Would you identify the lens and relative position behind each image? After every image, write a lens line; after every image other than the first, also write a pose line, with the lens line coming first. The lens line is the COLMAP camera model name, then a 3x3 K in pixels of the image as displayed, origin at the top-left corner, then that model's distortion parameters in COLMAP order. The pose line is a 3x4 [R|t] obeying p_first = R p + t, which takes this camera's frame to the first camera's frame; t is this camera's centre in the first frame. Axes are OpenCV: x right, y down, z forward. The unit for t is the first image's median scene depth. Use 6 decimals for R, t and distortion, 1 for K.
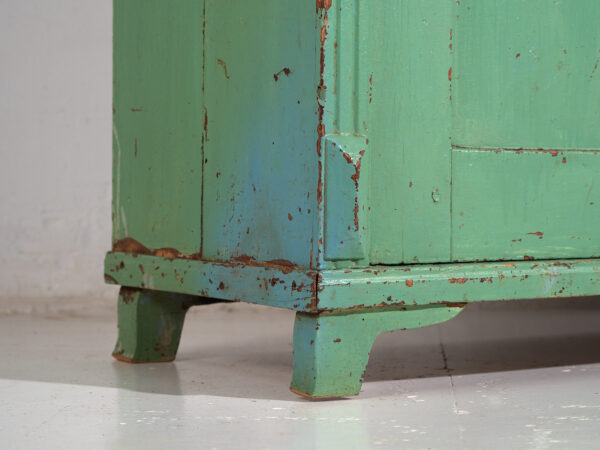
lens RADIAL K [[1892.6, 0, 300.0], [0, 1892.6, 225.0], [0, 0, 1]] dist [-0.031725, 0.482658]
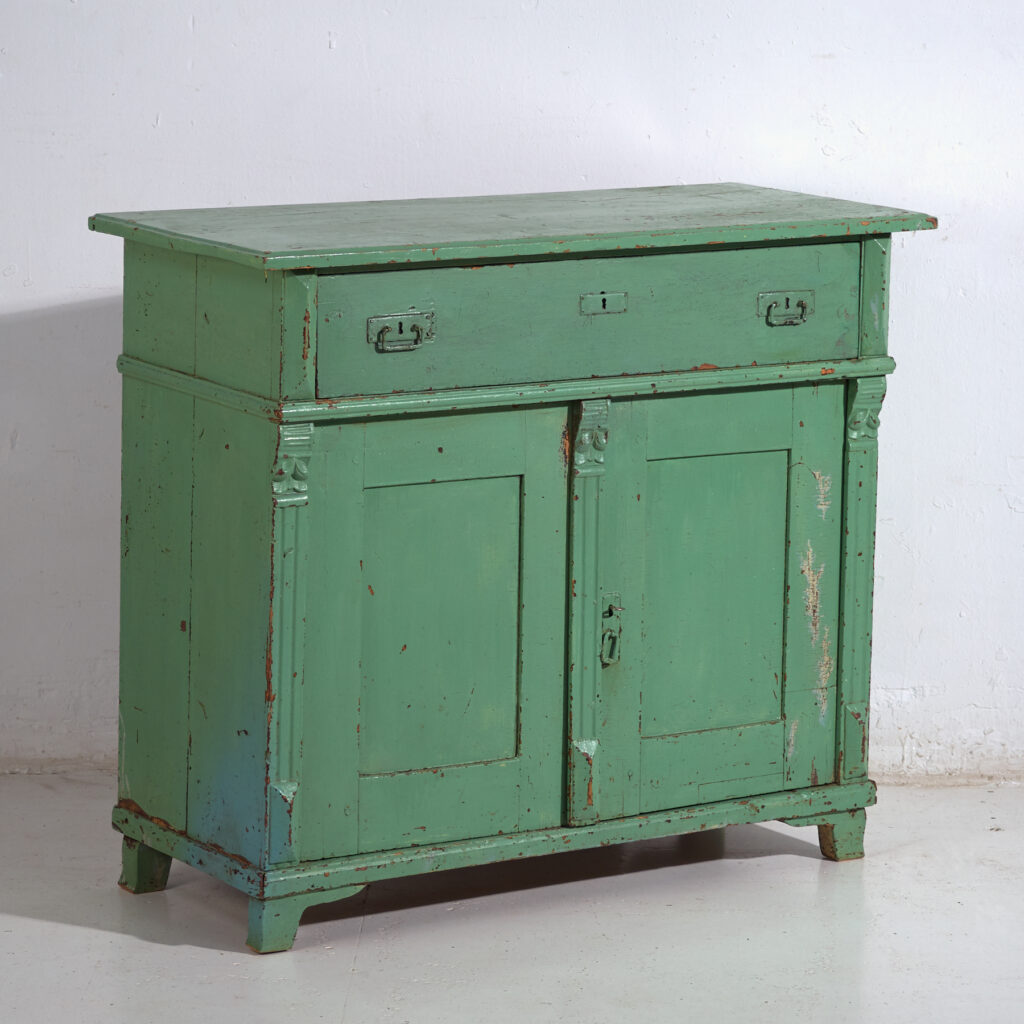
lens RADIAL K [[4199.0, 0, 511.1], [0, 4199.0, 313.3], [0, 0, 1]] dist [0.179204, -5.504483]
pose [[0.999376, 0.013073, 0.032801, 0.087925], [-0.016055, 0.995597, 0.092357, -0.712948], [-0.031450, -0.092826, 0.995186, -2.244149]]
